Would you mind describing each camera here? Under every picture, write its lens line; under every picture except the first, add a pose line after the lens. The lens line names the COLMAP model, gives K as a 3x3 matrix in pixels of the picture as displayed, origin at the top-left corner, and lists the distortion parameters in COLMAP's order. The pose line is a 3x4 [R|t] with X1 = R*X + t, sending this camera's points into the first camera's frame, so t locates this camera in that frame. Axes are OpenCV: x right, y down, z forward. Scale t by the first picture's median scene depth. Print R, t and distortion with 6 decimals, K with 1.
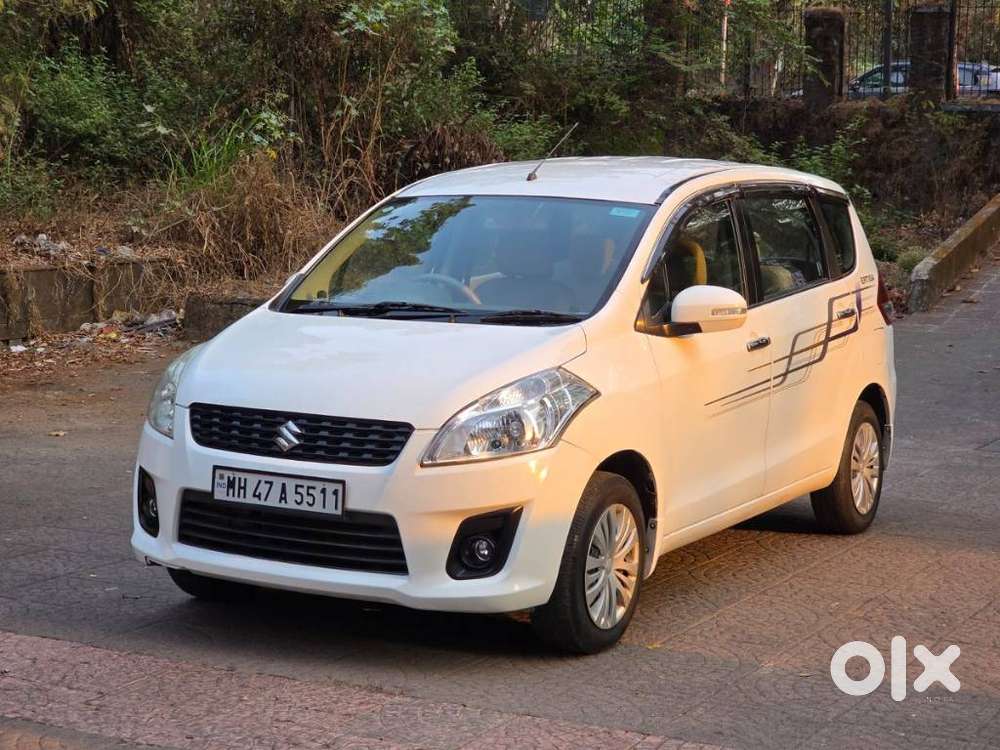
lens RADIAL K [[2134.4, 0, 500.0], [0, 2134.4, 375.0], [0, 0, 1]] dist [0.004942, 0.172032]
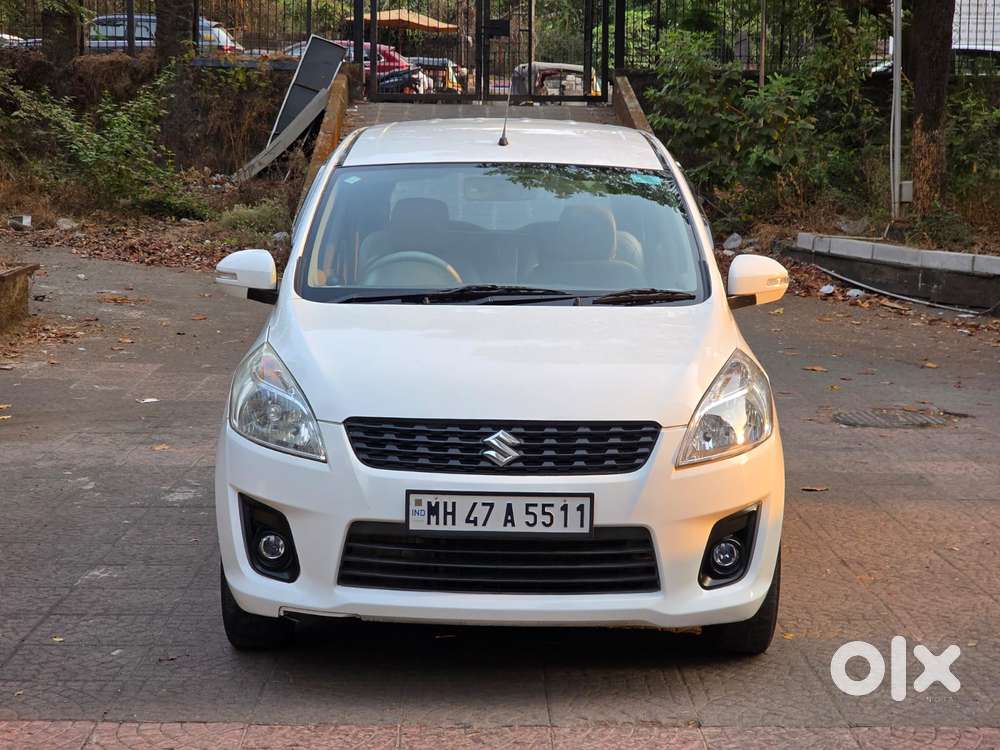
lens RADIAL K [[2108.6, 0, 500.0], [0, 2108.6, 375.0], [0, 0, 1]] dist [-0.254092, 2.847623]
pose [[0.854999, -0.064799, 0.514566, -0.532111], [0.052123, 0.997877, 0.039055, -0.033612], [-0.516005, -0.006571, 0.856561, 0.276118]]
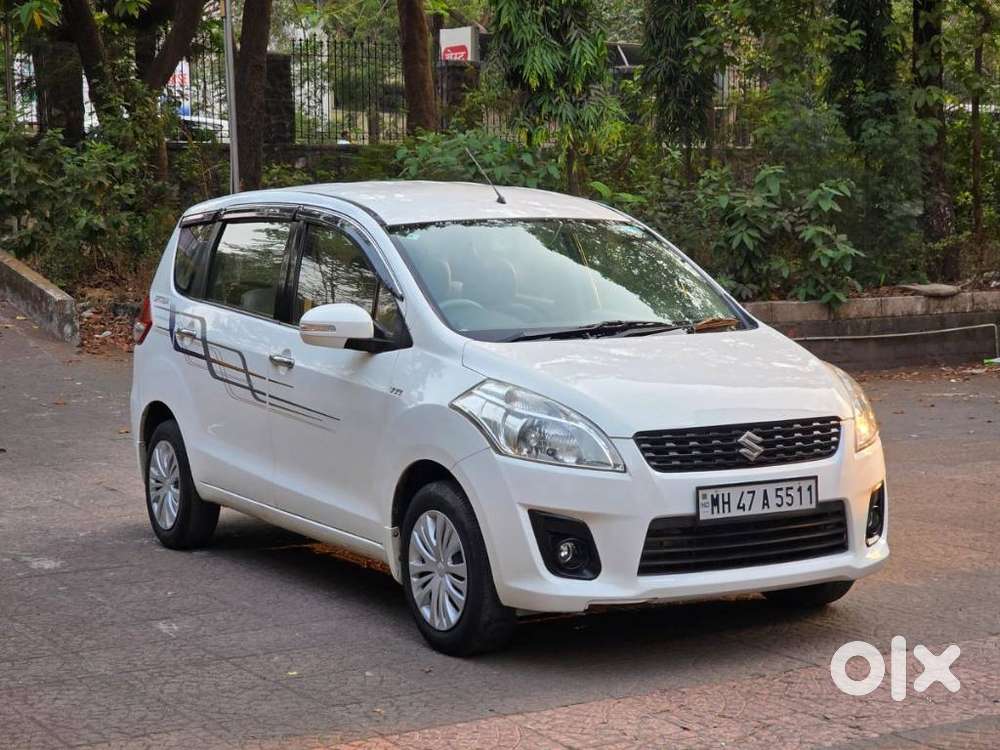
lens RADIAL K [[2143.3, 0, 500.0], [0, 2143.3, 375.0], [0, 0, 1]] dist [-0.036639, 0.000892]
pose [[0.485203, -0.098913, 0.868789, -1.064832], [0.111768, 0.992447, 0.050571, -0.072452], [-0.867229, 0.072565, 0.492594, 0.586084]]
